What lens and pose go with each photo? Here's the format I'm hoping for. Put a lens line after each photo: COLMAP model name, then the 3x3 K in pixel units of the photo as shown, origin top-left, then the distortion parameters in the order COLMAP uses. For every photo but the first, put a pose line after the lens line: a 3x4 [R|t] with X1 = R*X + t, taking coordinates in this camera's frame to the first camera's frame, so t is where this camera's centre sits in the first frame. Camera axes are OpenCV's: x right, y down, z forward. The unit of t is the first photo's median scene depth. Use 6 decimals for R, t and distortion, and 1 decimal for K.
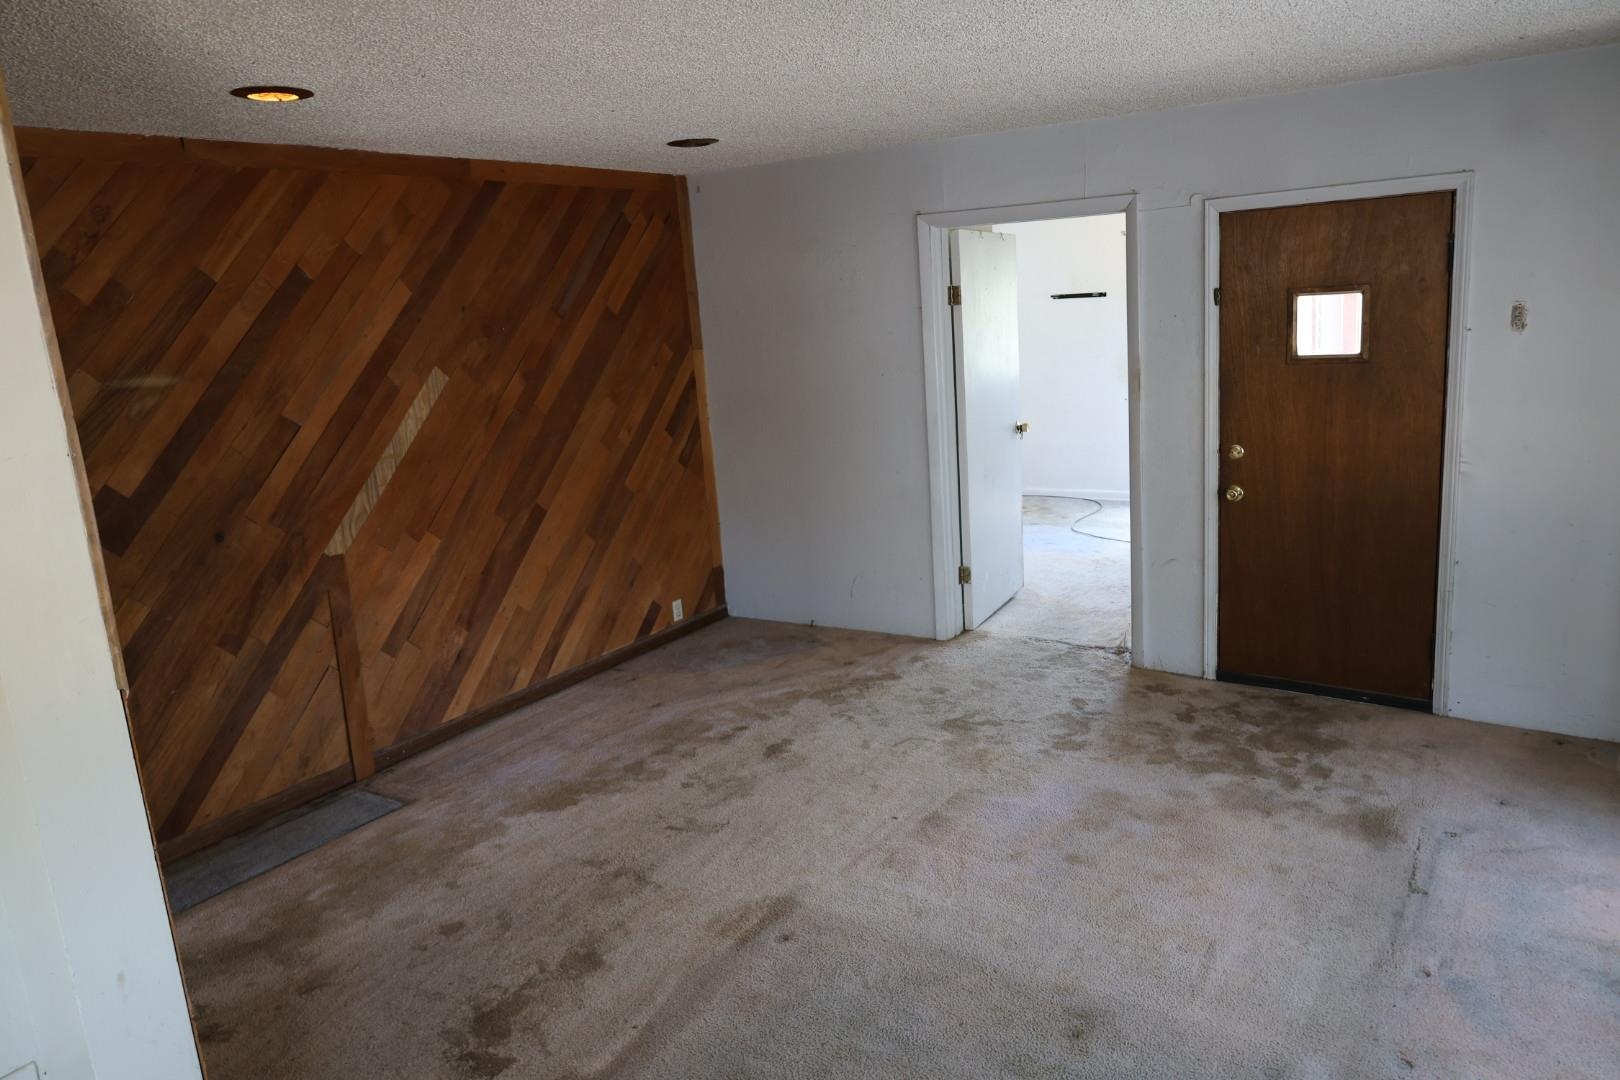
lens RADIAL K [[1084.4, 0, 809.9], [0, 1084.4, 534.2], [0, 0, 1]] dist [-0.008944, -0.002032]
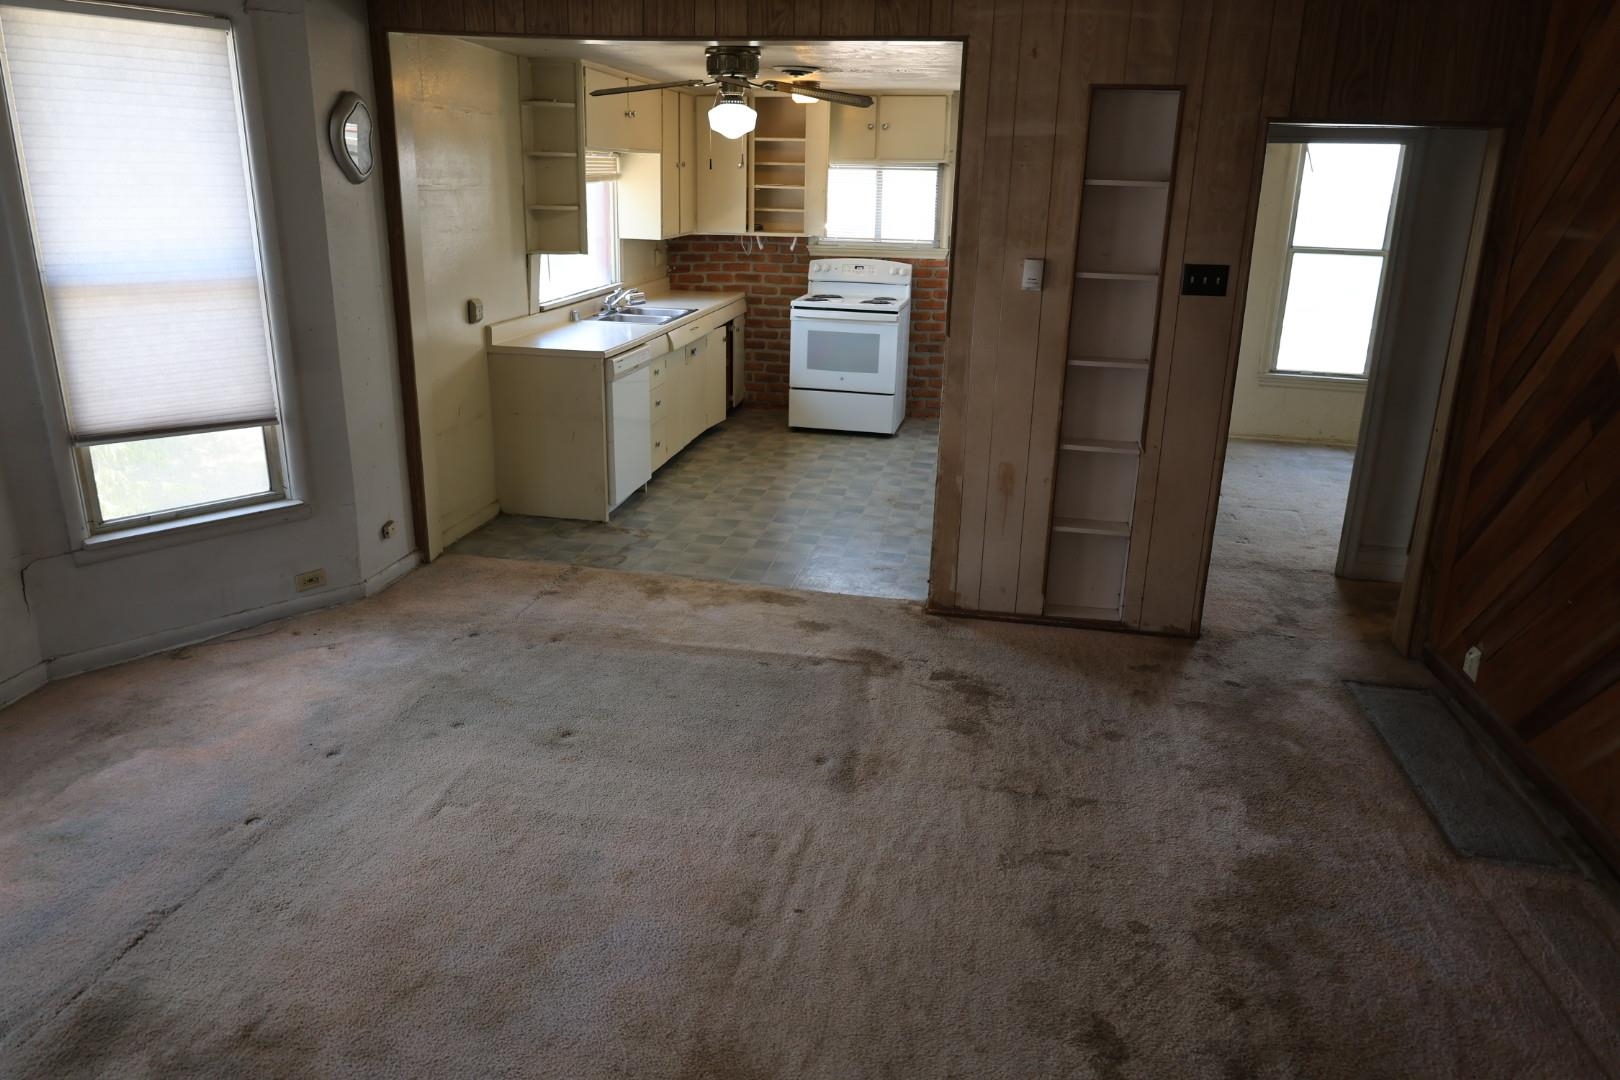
lens RADIAL K [[1105.3, 0, 810.0], [0, 1105.3, 540.0], [0, 0, 1]] dist [-0.008362, 0.002335]
pose [[-0.915615, 0.166689, -0.365874, 0.257654], [-0.041615, 0.865828, 0.498608, -0.278458], [0.399896, 0.471759, -0.785828, 1.260120]]
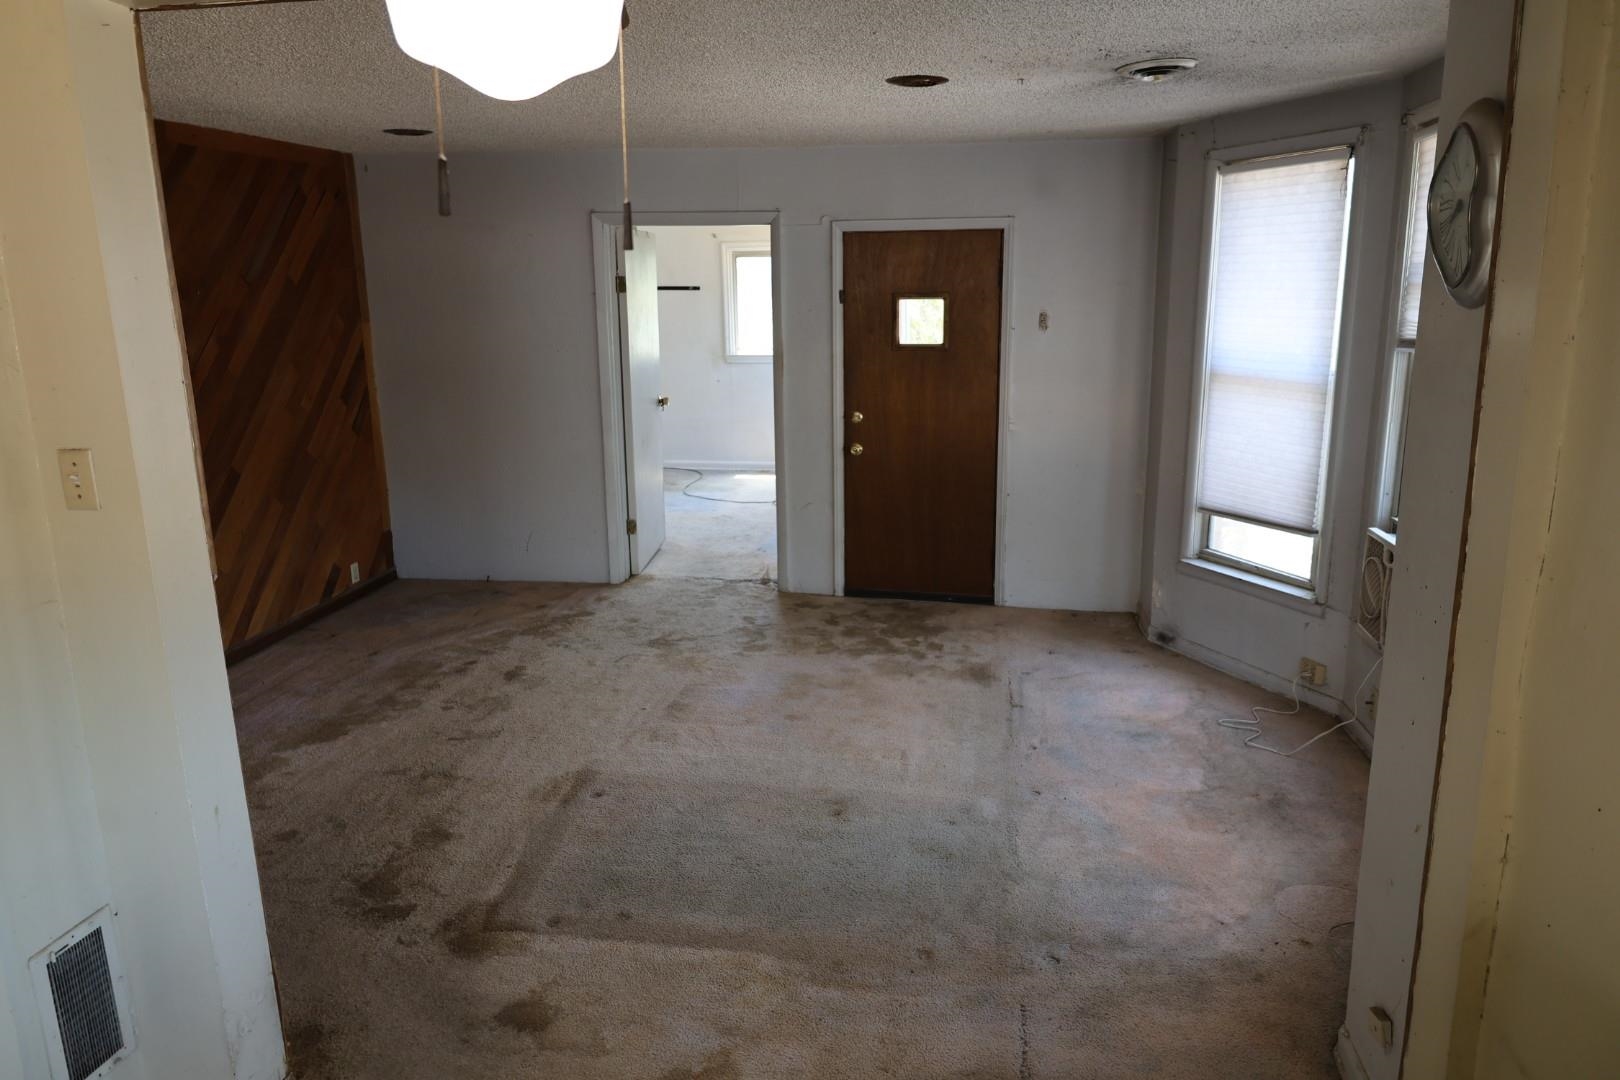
lens RADIAL K [[1081.0, 0, 801.4], [0, 1081.0, 530.7], [0, 0, 1]] dist [-0.015784, 0.003663]
pose [[0.910551, -0.038022, 0.411644, -0.219774], [0.034867, 0.999277, 0.015173, 0.040688], [-0.411923, 0.000537, 0.911218, -0.164262]]
